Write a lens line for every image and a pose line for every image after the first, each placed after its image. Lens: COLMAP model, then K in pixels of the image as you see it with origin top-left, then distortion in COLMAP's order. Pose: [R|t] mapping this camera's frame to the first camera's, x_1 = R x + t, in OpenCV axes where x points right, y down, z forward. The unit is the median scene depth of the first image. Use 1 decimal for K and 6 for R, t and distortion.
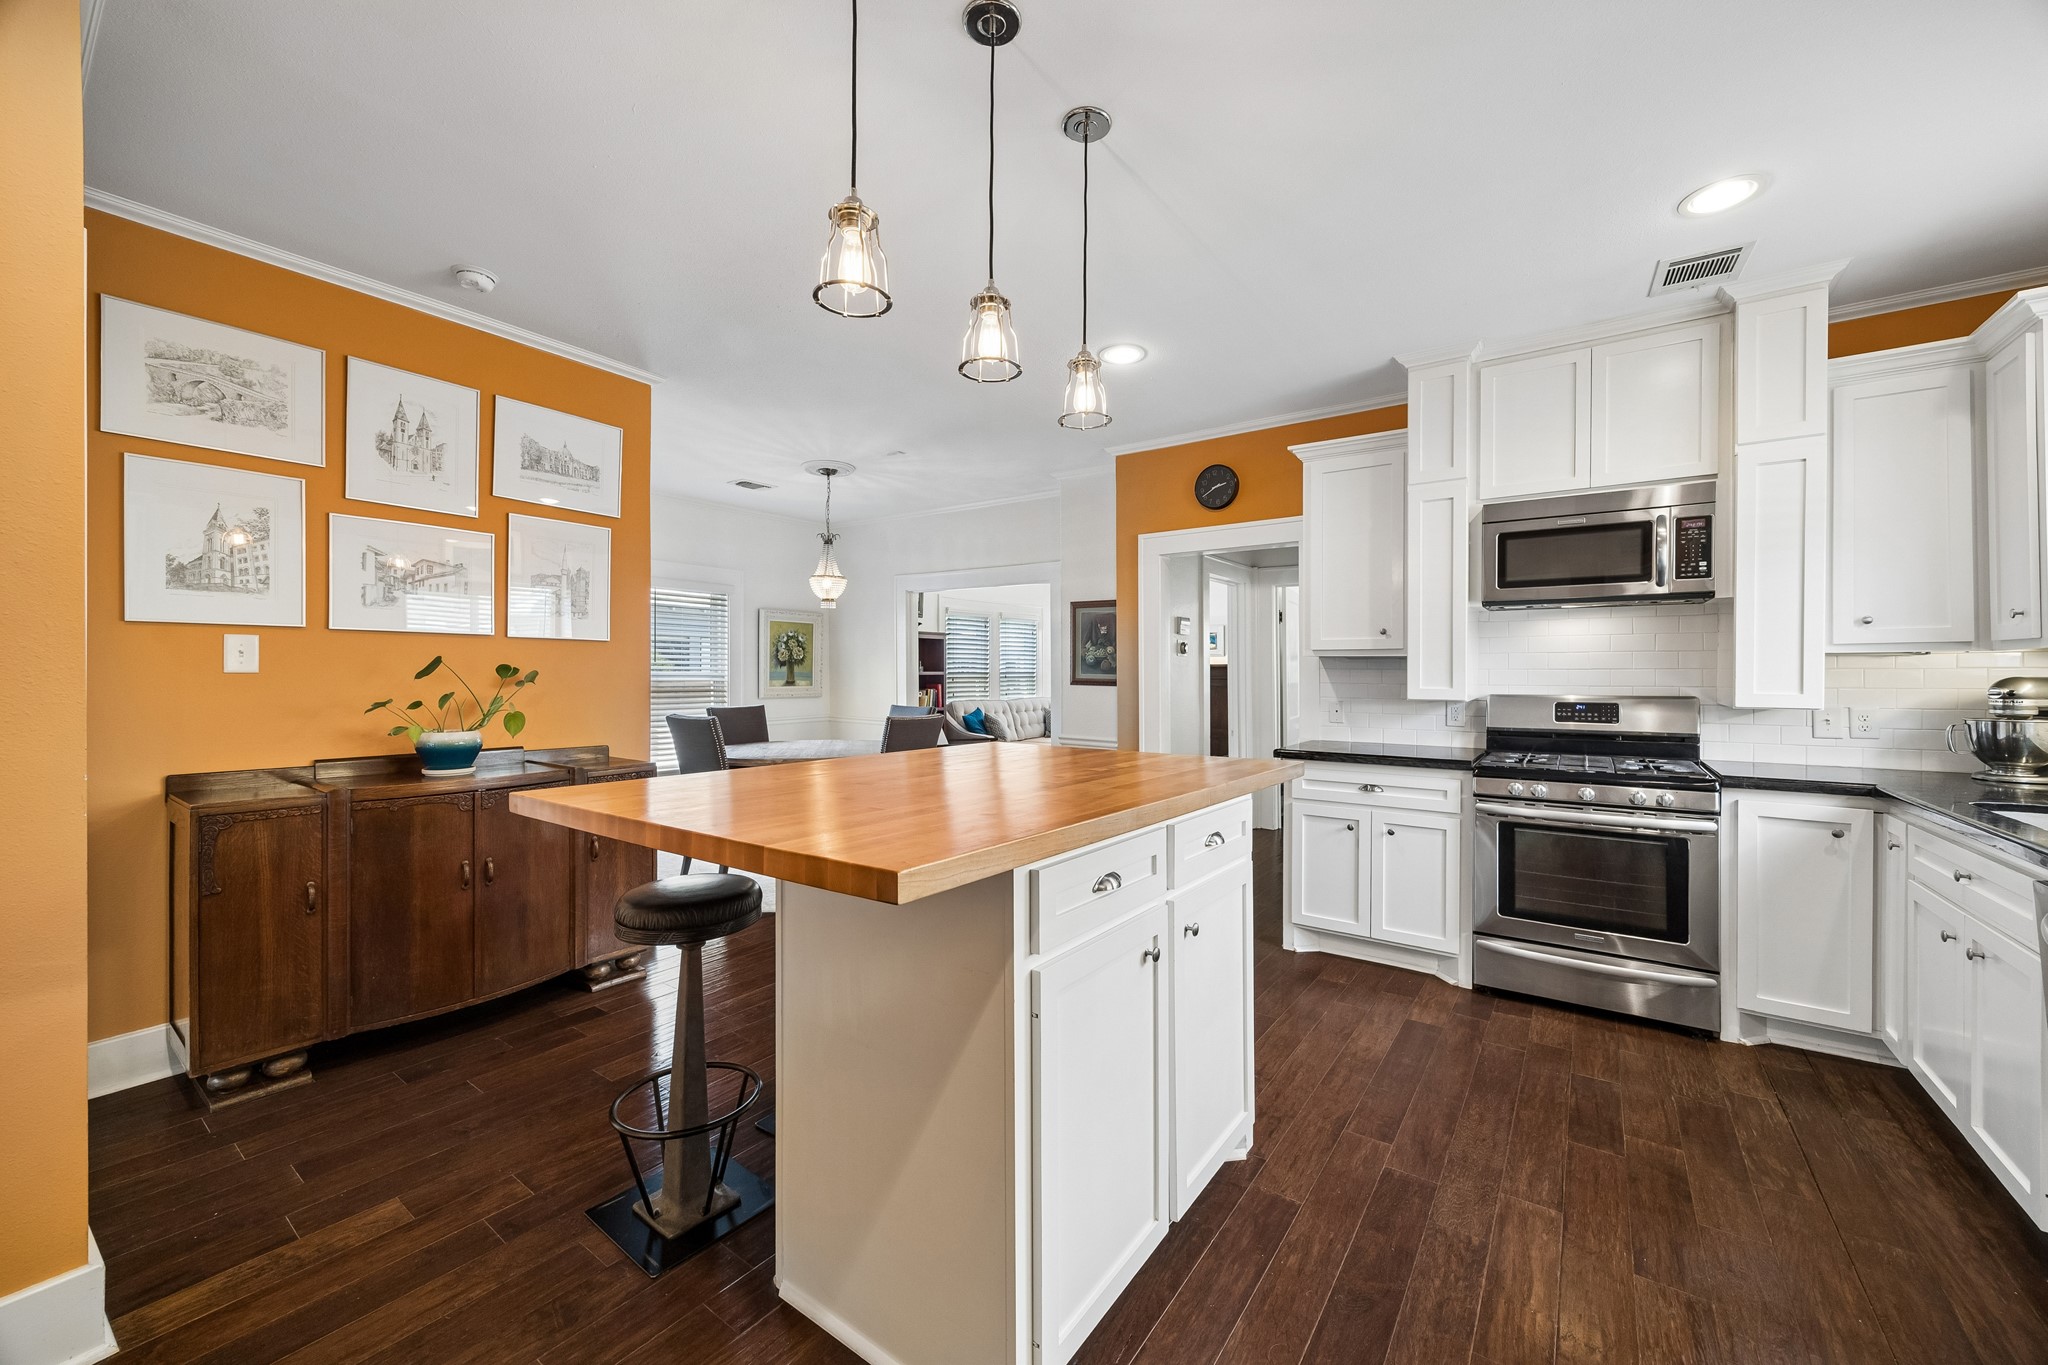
lens RADIAL K [[796.6, 0, 1014.8], [0, 796.6, 678.1], [0, 0, 1]] dist [0.001183, 0.000031]
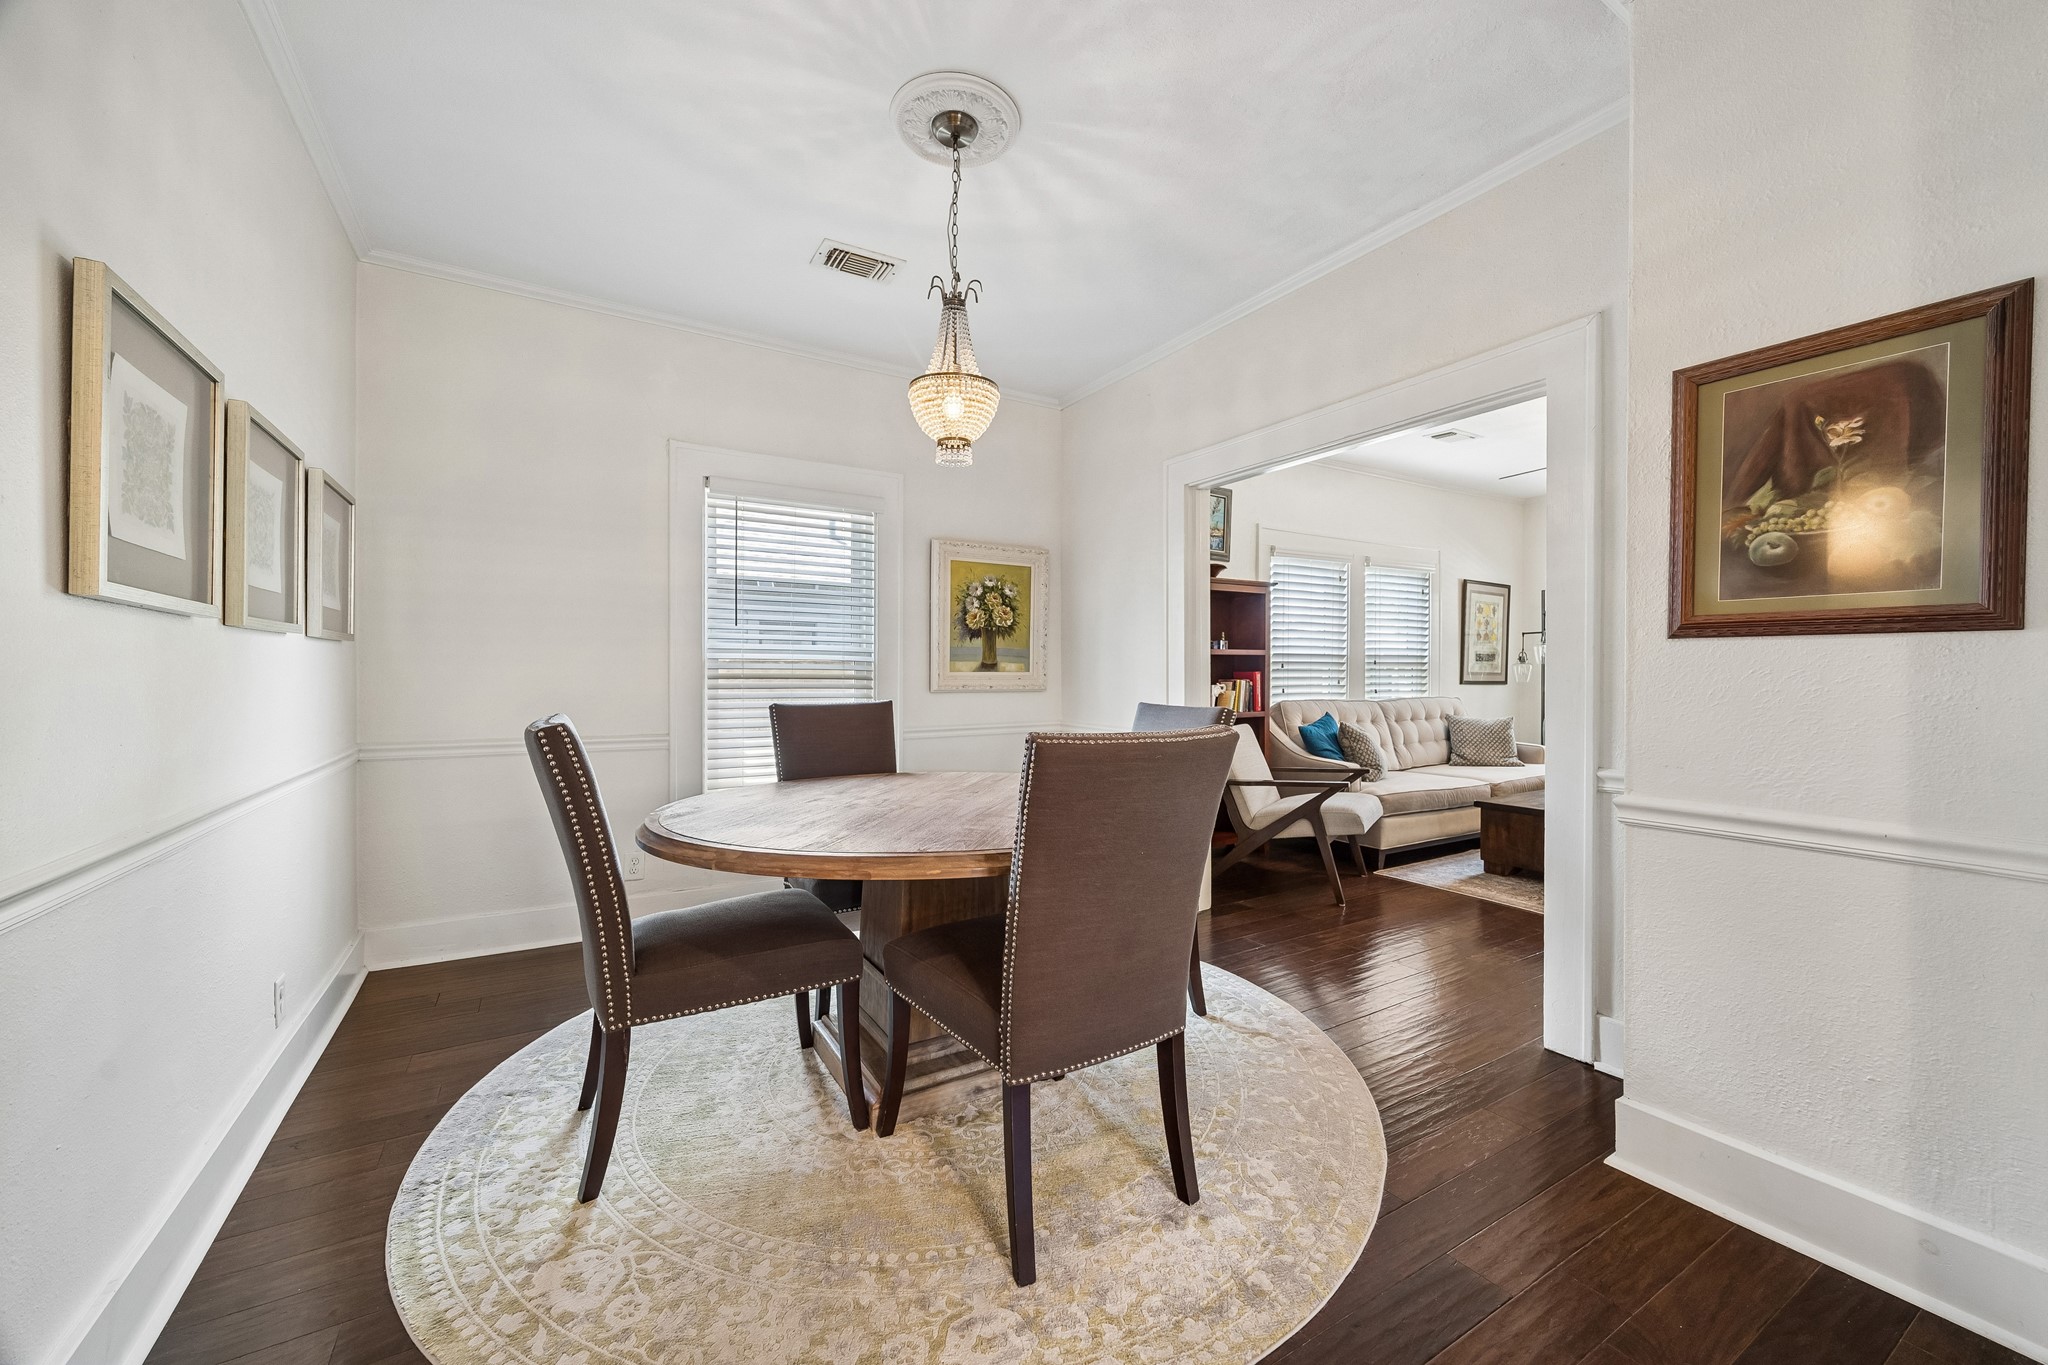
lens RADIAL K [[796.6, 0, 1012.4], [0, 796.6, 699.4], [0, 0, 1]] dist [0.001183, 0.000031]
pose [[0.917285, 0.003795, -0.398213, -0.031093], [0.004380, 0.999798, 0.019617, 0.018550], [0.398207, -0.019739, 0.917083, 0.458959]]
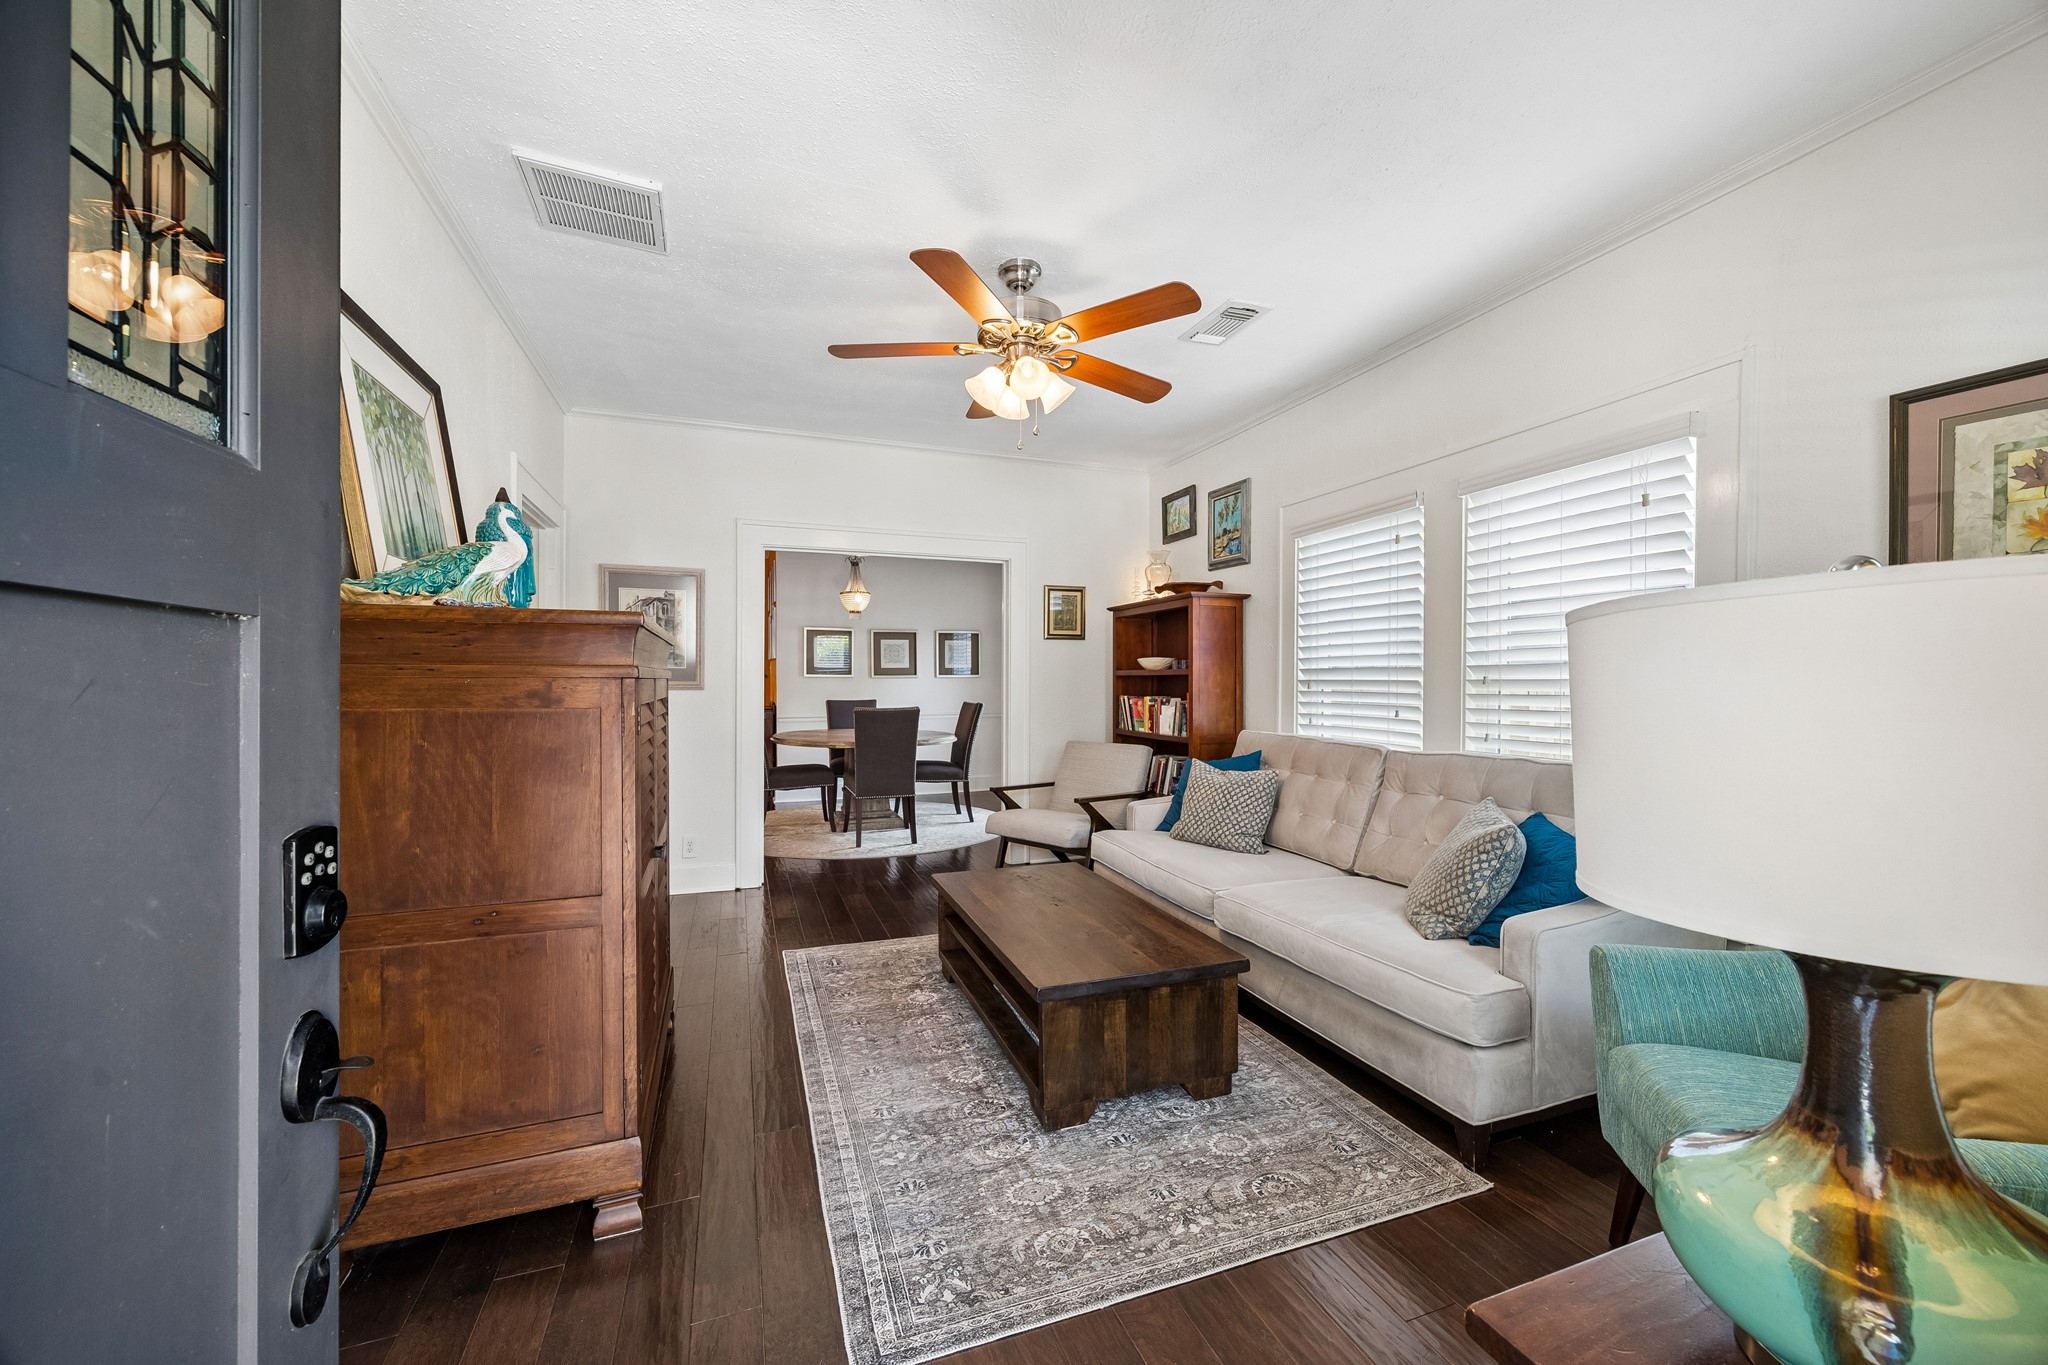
lens RADIAL K [[796.6, 0, 1027.7], [0, 796.6, 683.0], [0, 0, 1]] dist [0.001183, 0.000031]
pose [[-0.542665, -0.006400, -0.839925, 0.469551], [-0.012934, 0.999916, 0.000737, 0.002644], [0.839850, 0.011263, -0.542702, 1.398820]]
